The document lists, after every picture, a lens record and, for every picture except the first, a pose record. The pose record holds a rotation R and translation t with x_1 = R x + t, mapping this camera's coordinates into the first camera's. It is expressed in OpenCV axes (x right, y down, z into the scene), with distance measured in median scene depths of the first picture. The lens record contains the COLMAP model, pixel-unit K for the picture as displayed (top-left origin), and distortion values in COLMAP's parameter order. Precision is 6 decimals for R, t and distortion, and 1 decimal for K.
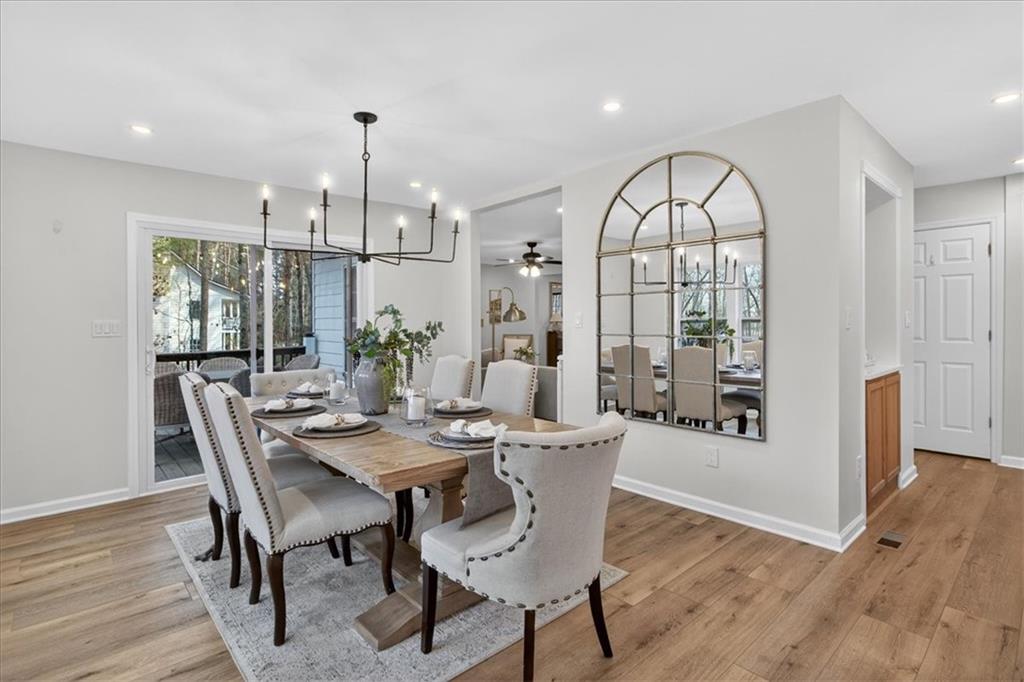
lens RADIAL K [[492.6, 0, 512.0], [0, 492.6, 341.0], [0, 0, 1]] dist [-0.002808, -0.000179]
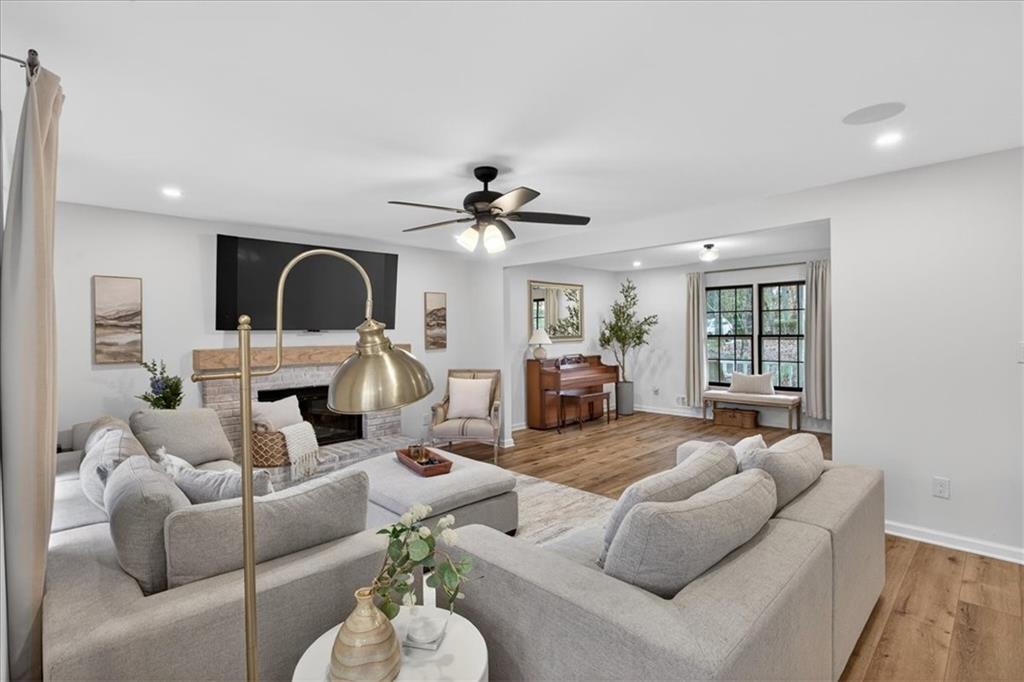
lens RADIAL K [[492.6, 0, 512.0], [0, 492.6, 341.0], [0, 0, 1]] dist [-0.002808, -0.000179]
pose [[0.998989, -0.009541, 0.043938, 0.042426], [0.010380, 0.999767, -0.018905, -0.048122], [-0.043747, 0.019342, 0.998855, 0.585893]]
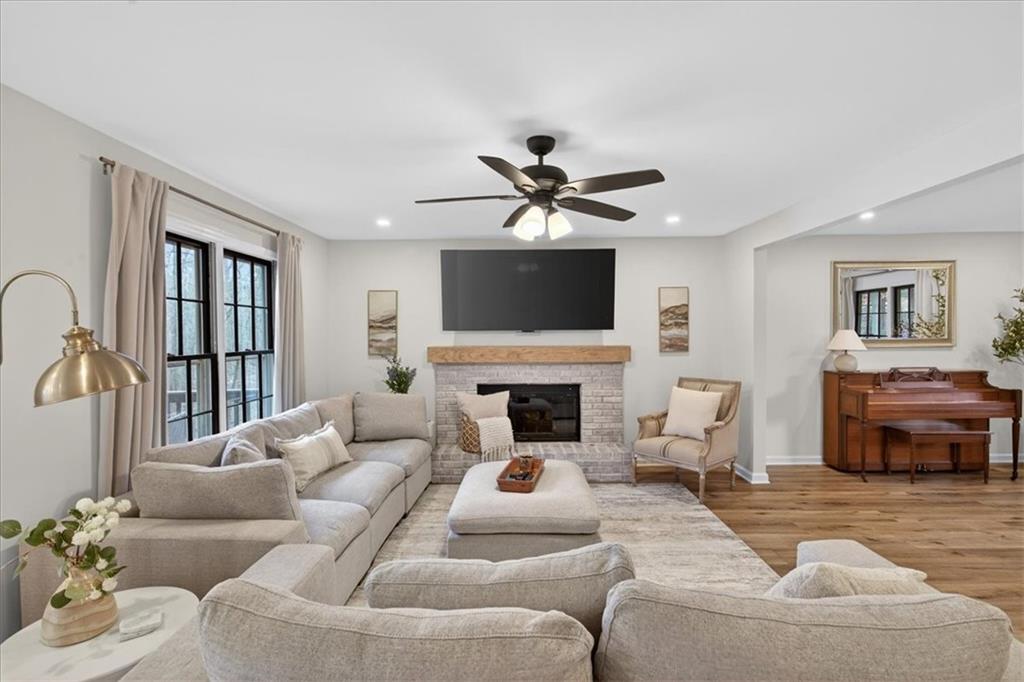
lens RADIAL K [[492.6, 0, 512.0], [0, 492.6, 341.0], [0, 0, 1]] dist [-0.002808, -0.000179]
pose [[0.742205, 0.009021, -0.670112, 0.250499], [-0.021511, 0.999715, -0.010367, -0.055359], [0.669827, 0.022109, 0.742188, 0.725906]]
